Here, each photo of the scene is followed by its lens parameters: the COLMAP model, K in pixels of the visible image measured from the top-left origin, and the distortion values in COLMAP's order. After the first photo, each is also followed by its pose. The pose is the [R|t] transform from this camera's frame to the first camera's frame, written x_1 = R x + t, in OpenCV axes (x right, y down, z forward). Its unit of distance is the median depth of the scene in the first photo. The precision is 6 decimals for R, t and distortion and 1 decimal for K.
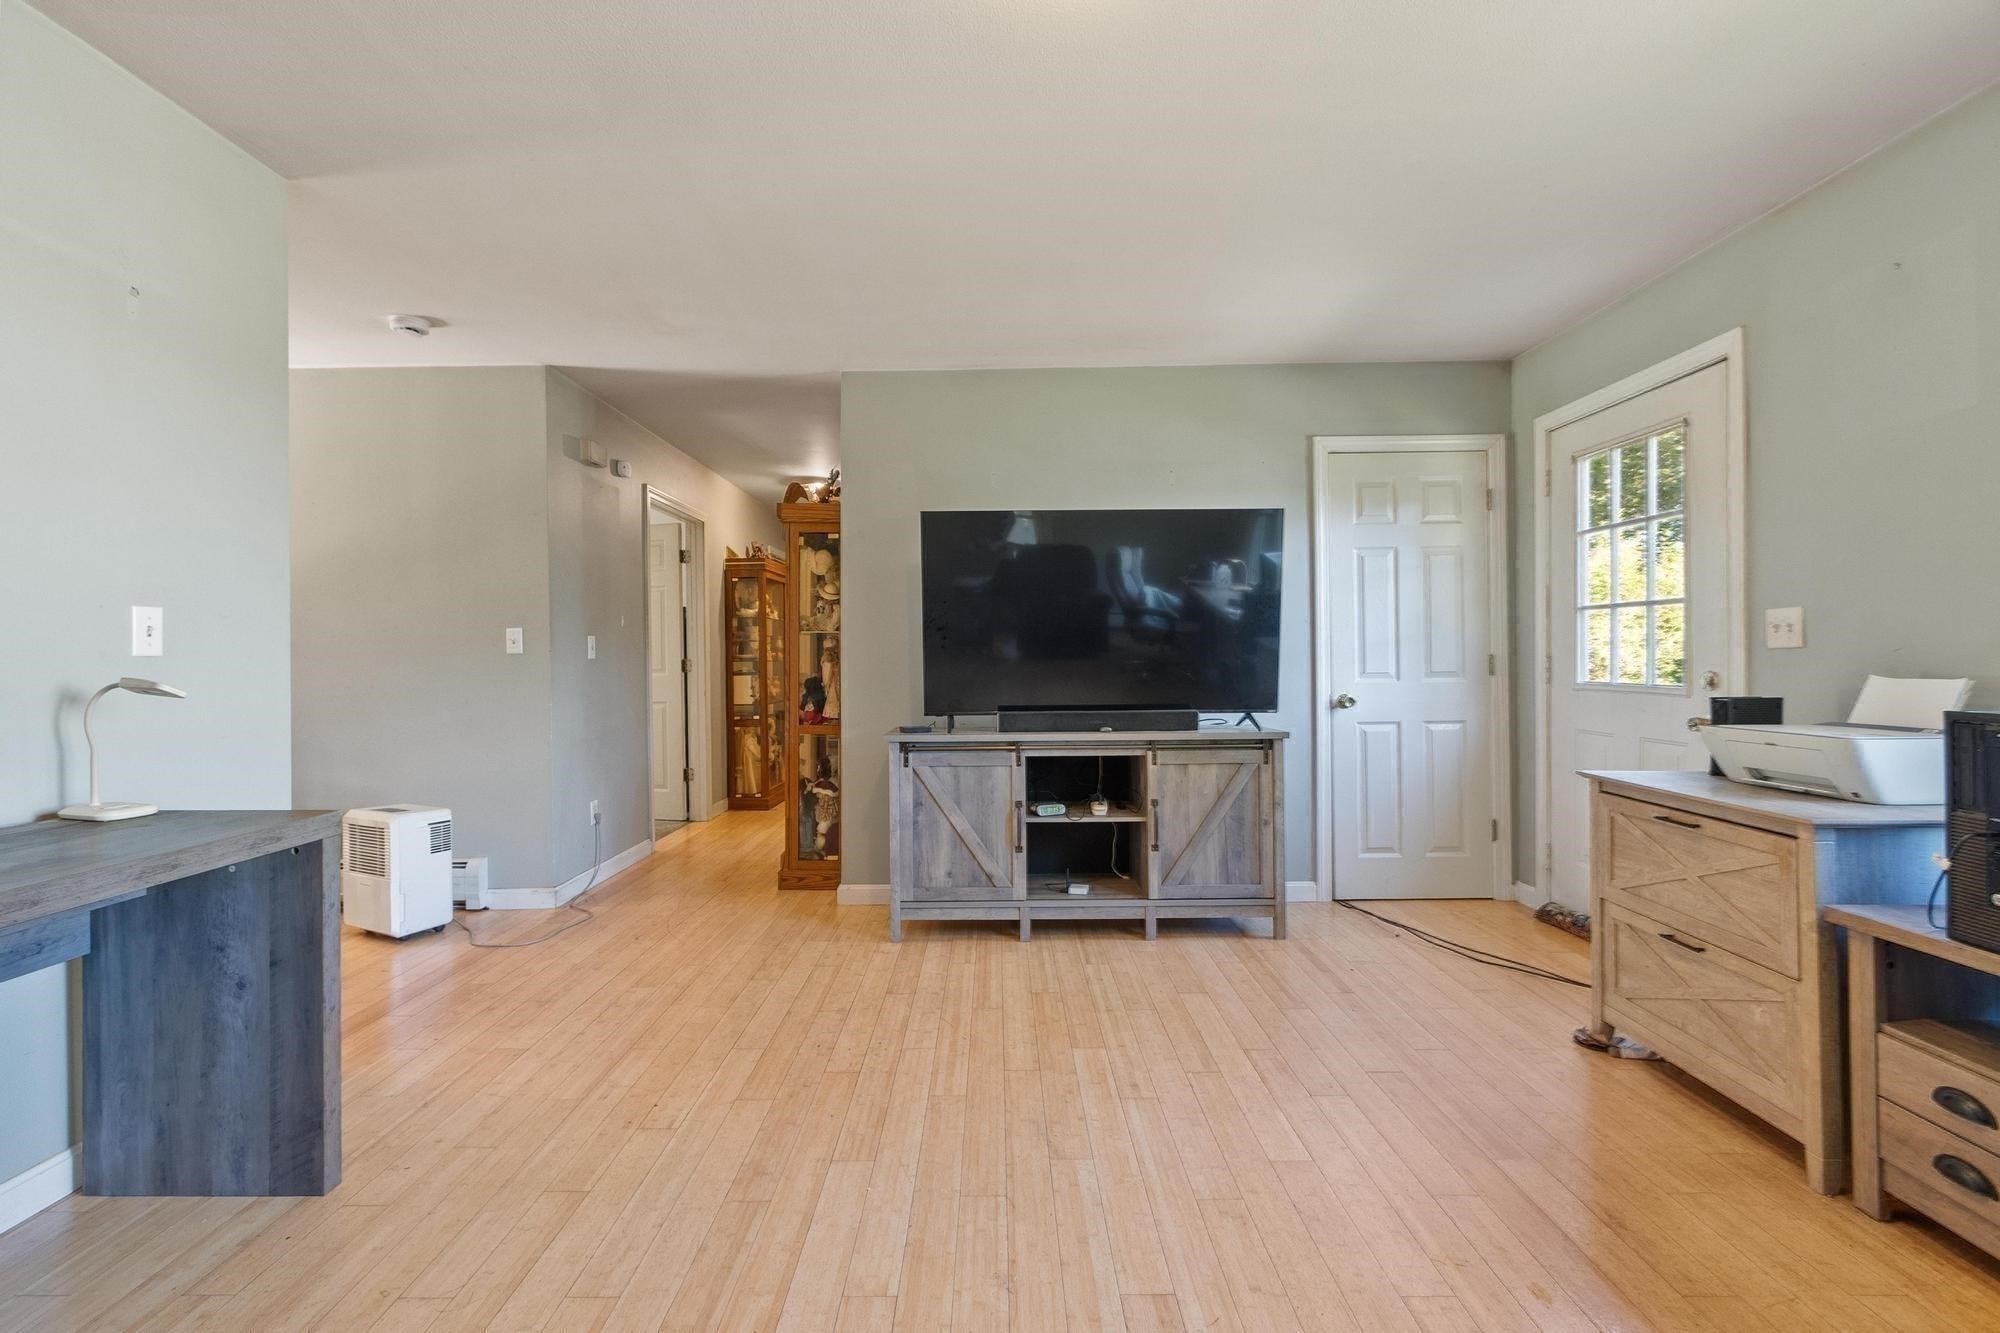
lens RADIAL K [[872.3, 0, 990.3], [0, 872.3, 667.6], [0, 0, 1]] dist [0.003768, 0.000500]
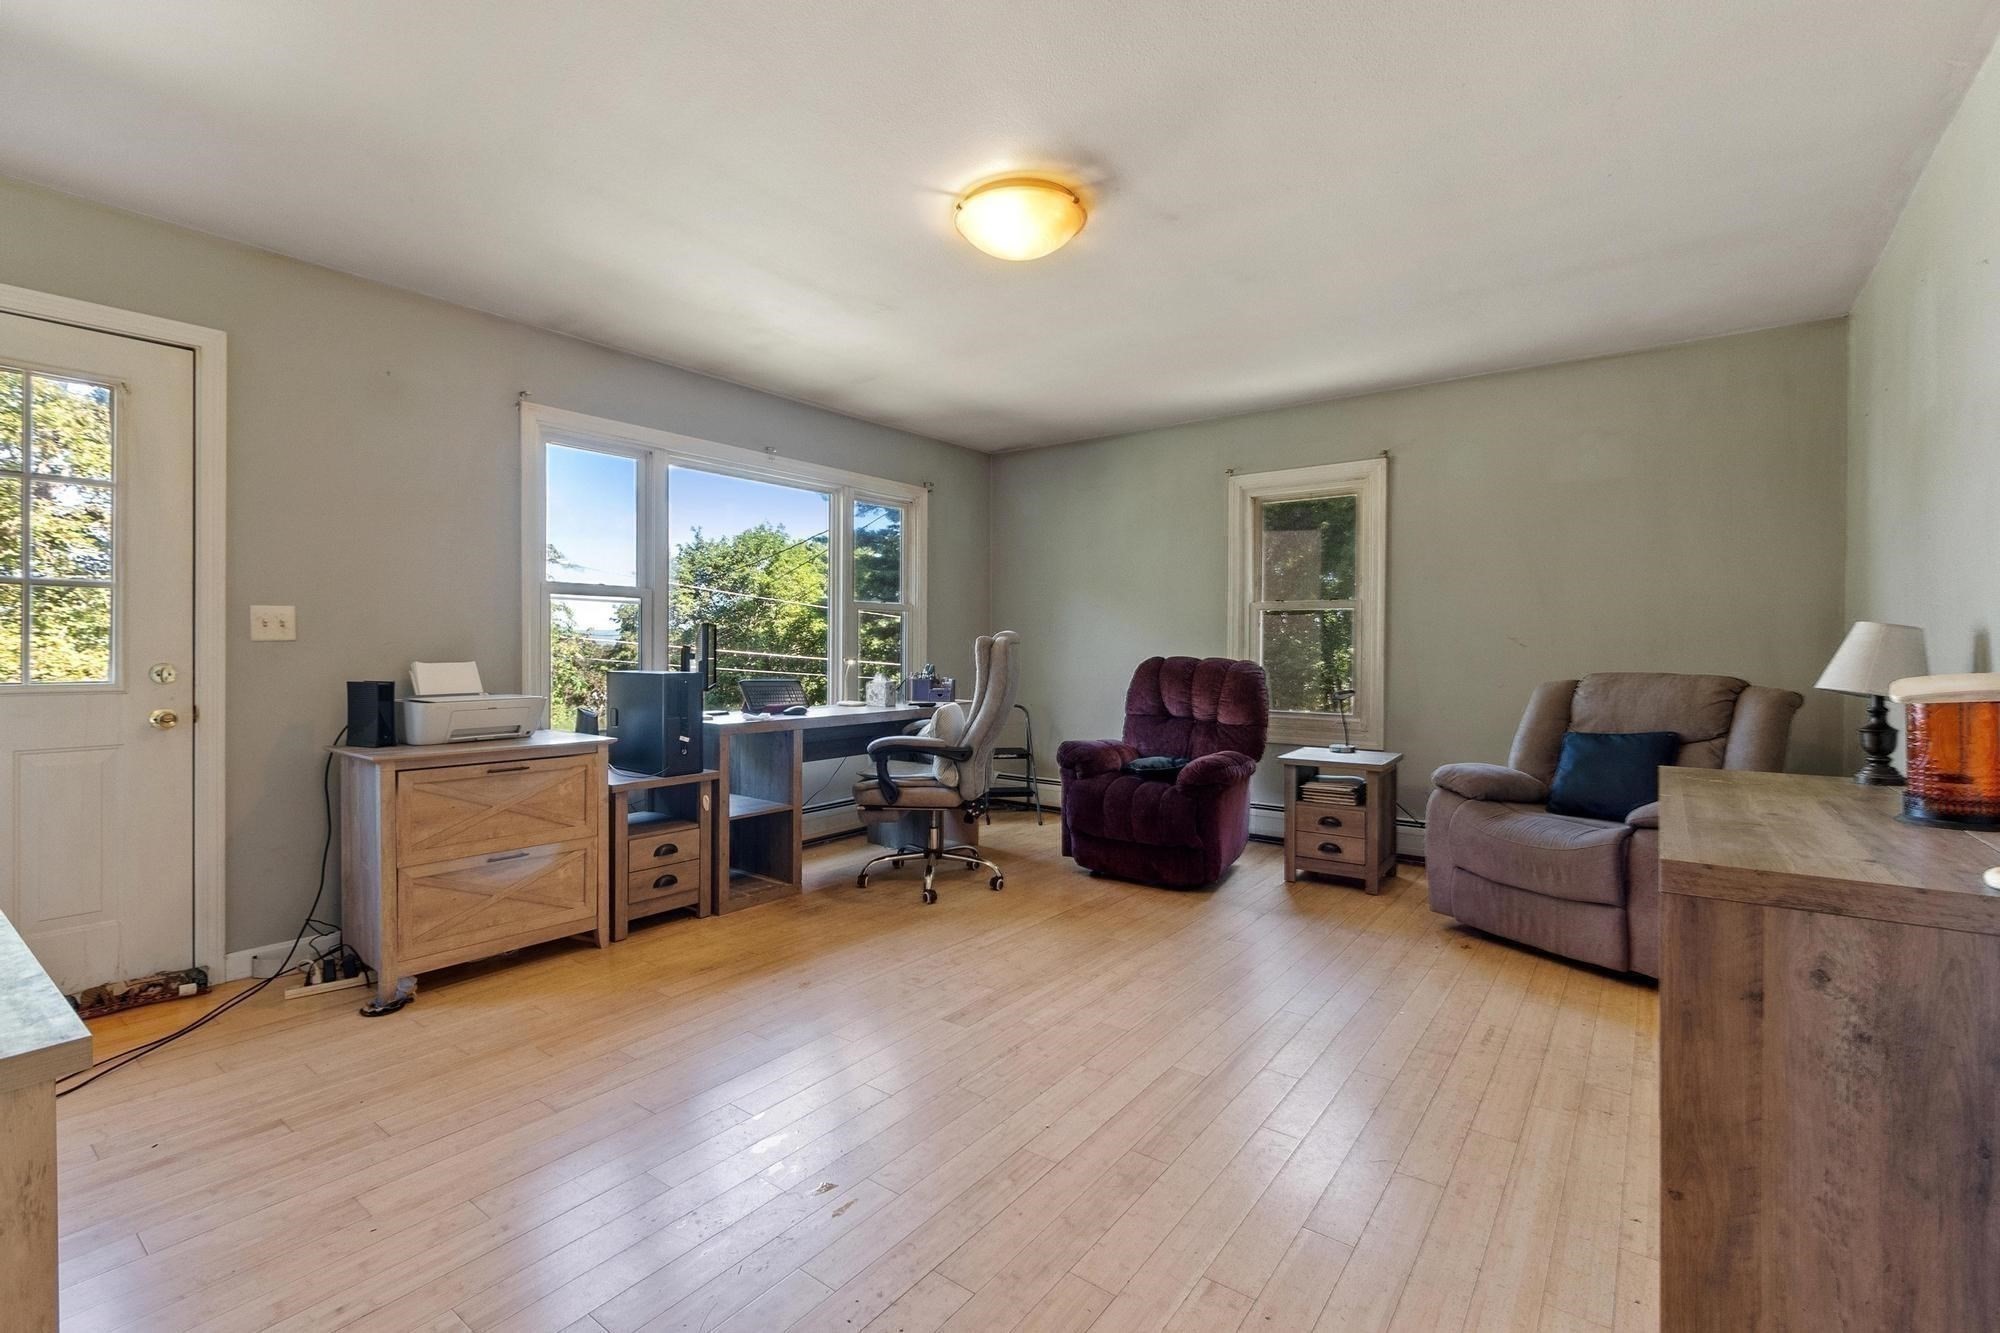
lens RADIAL K [[881.0, 0, 990.0], [0, 881.0, 654.1], [0, 0, 1]] dist [0.000812, 0.000019]
pose [[-0.799688, -0.002523, 0.600411, -0.691188], [0.005879, 0.999910, 0.012032, -0.017403], [-0.600387, 0.013151, -0.799601, 1.773631]]
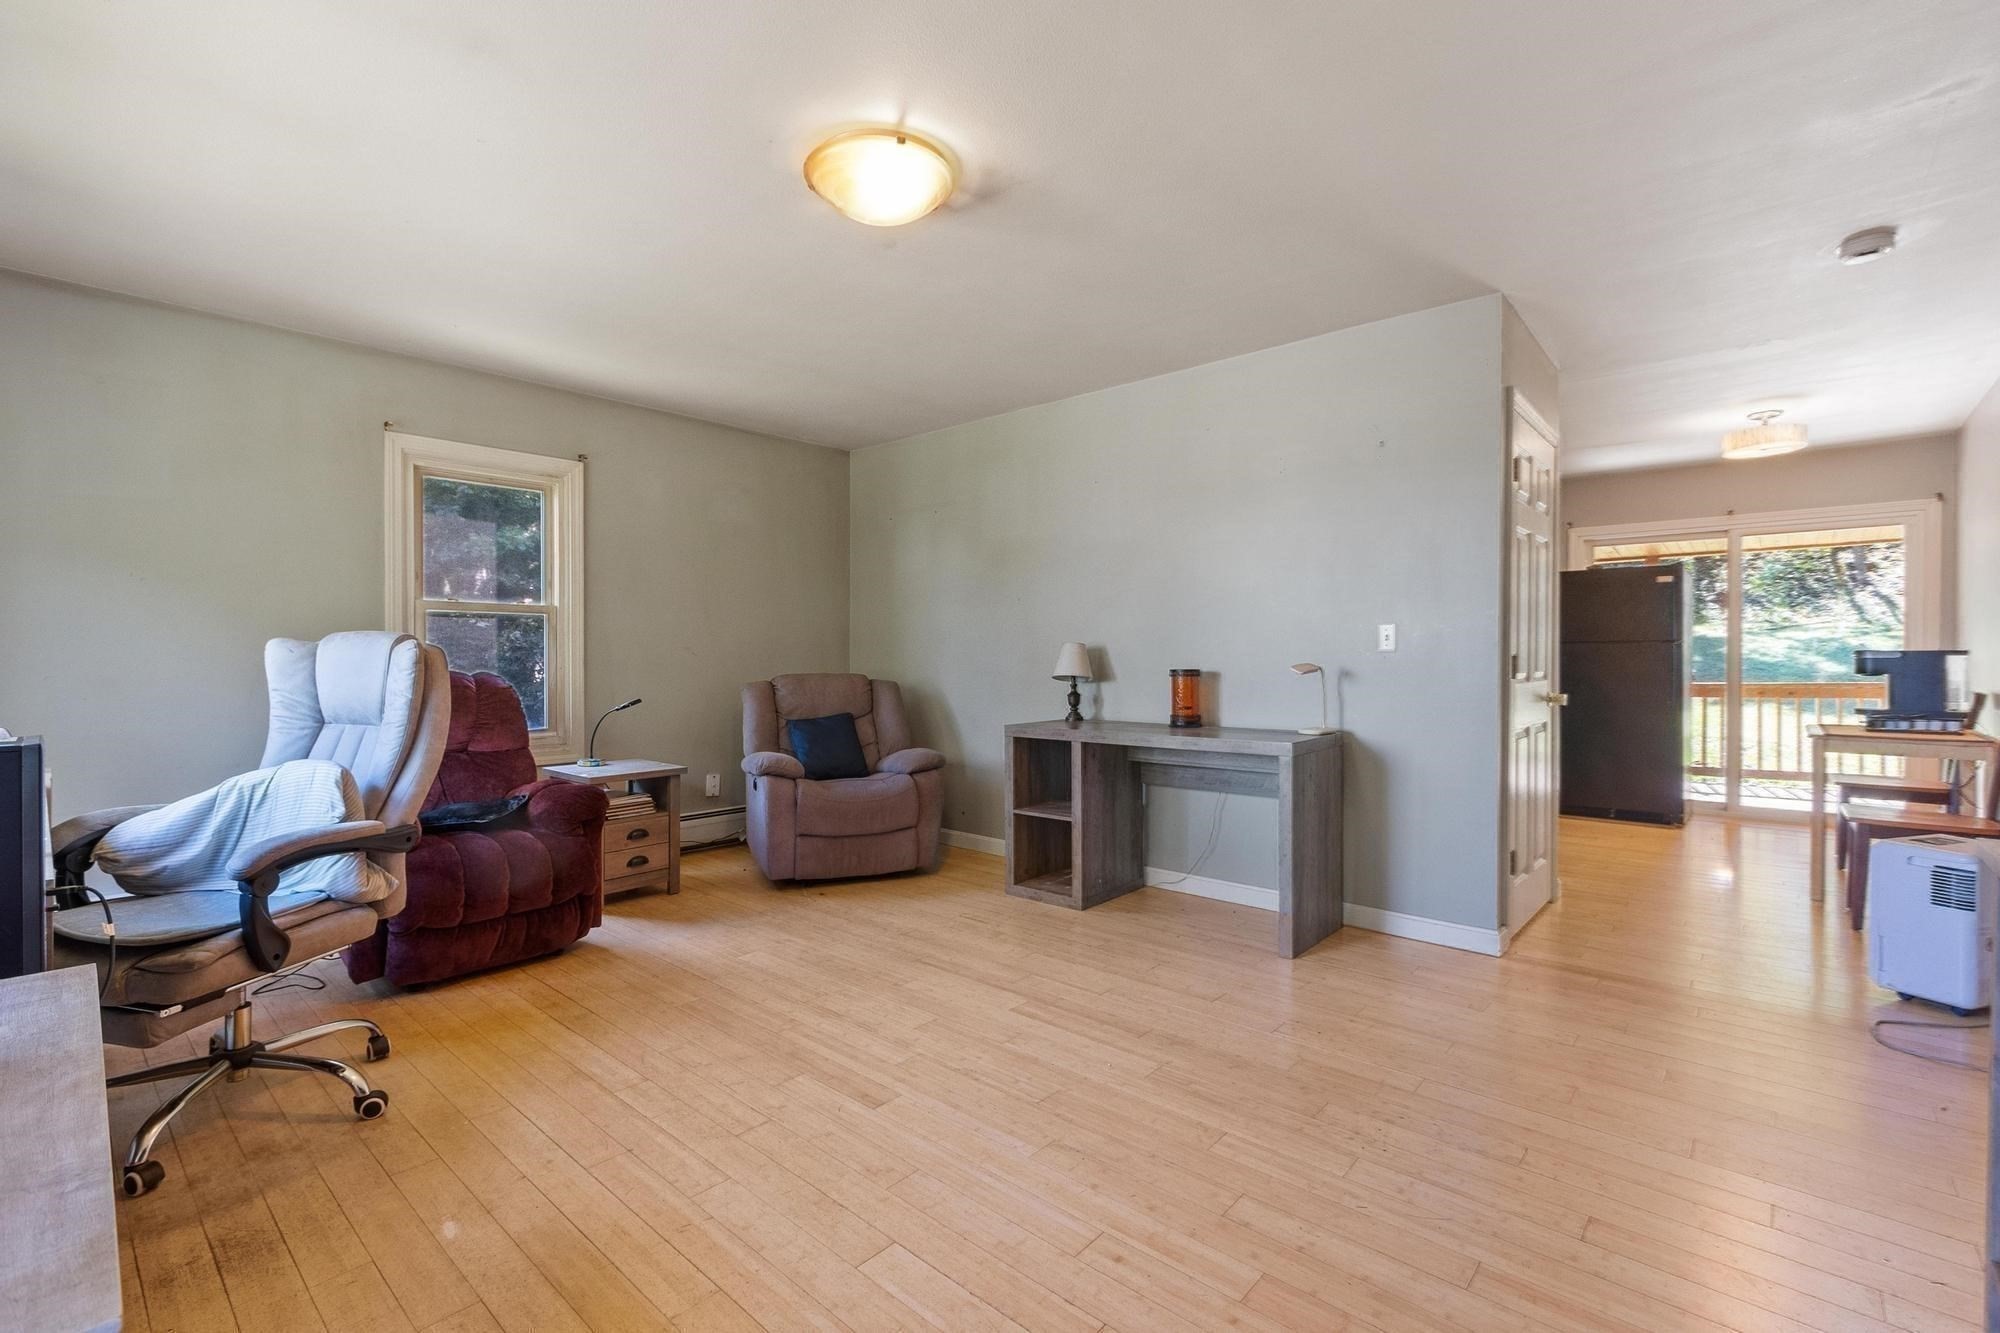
lens RADIAL K [[881.0, 0, 990.0], [0, 881.0, 654.1], [0, 0, 1]] dist [0.000812, 0.000019]
pose [[-0.664922, 0.003677, -0.746904, 0.874912], [-0.000957, 0.999983, 0.005776, -0.019610], [0.746912, 0.004556, -0.664907, 1.591206]]
